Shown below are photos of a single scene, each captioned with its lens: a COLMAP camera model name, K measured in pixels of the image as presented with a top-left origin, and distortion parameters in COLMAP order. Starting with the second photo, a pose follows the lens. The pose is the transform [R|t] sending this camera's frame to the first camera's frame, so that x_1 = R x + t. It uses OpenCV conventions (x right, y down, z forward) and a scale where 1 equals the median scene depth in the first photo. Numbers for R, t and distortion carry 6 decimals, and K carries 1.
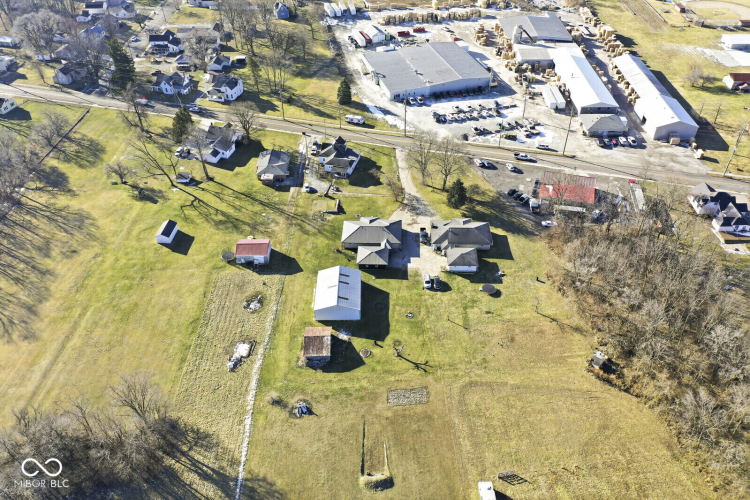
lens RADIAL K [[596.6, 0, 375.0], [0, 596.6, 250.0], [0, 0, 1]] dist [-0.006920, -0.000552]
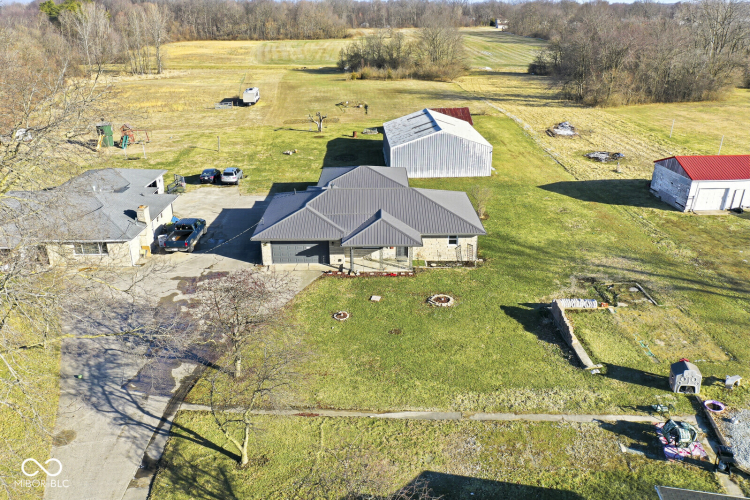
lens RADIAL K [[596.6, 0, 375.0], [0, 596.6, 250.0], [0, 0, 1]] dist [-0.006920, -0.000552]
pose [[-0.999196, 0.018697, -0.035467, 0.002177], [-0.022521, 0.470137, 0.882306, -0.250776], [0.033171, 0.882395, -0.469338, 1.075520]]
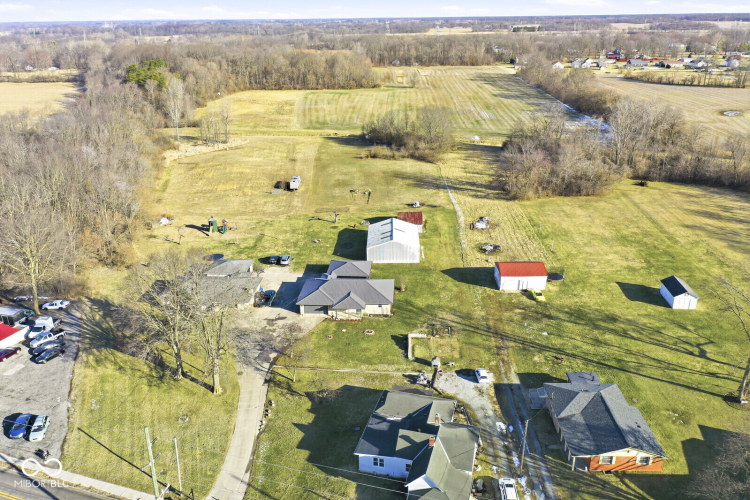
lens RADIAL K [[596.6, 0, 375.0], [0, 596.6, 250.0], [0, 0, 1]] dist [-0.006920, -0.000552]
pose [[-0.999673, -0.002795, 0.025437, -0.047605], [0.020986, 0.479291, 0.877405, -0.568861], [-0.014644, 0.877651, -0.479076, 1.187416]]
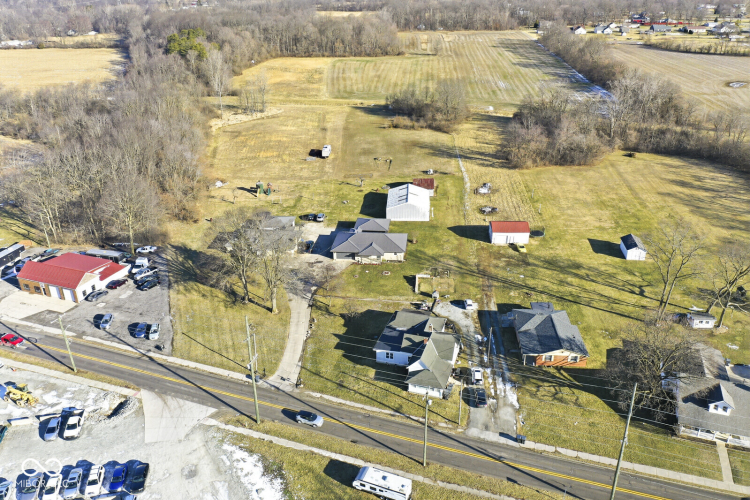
lens RADIAL K [[596.6, 0, 375.0], [0, 596.6, 250.0], [0, 0, 1]] dist [-0.006920, -0.000552]
pose [[-0.997689, -0.019531, 0.065086, -0.060665], [0.050868, 0.420408, 0.905908, -0.710707], [-0.045056, 0.907125, -0.418443, 1.265062]]
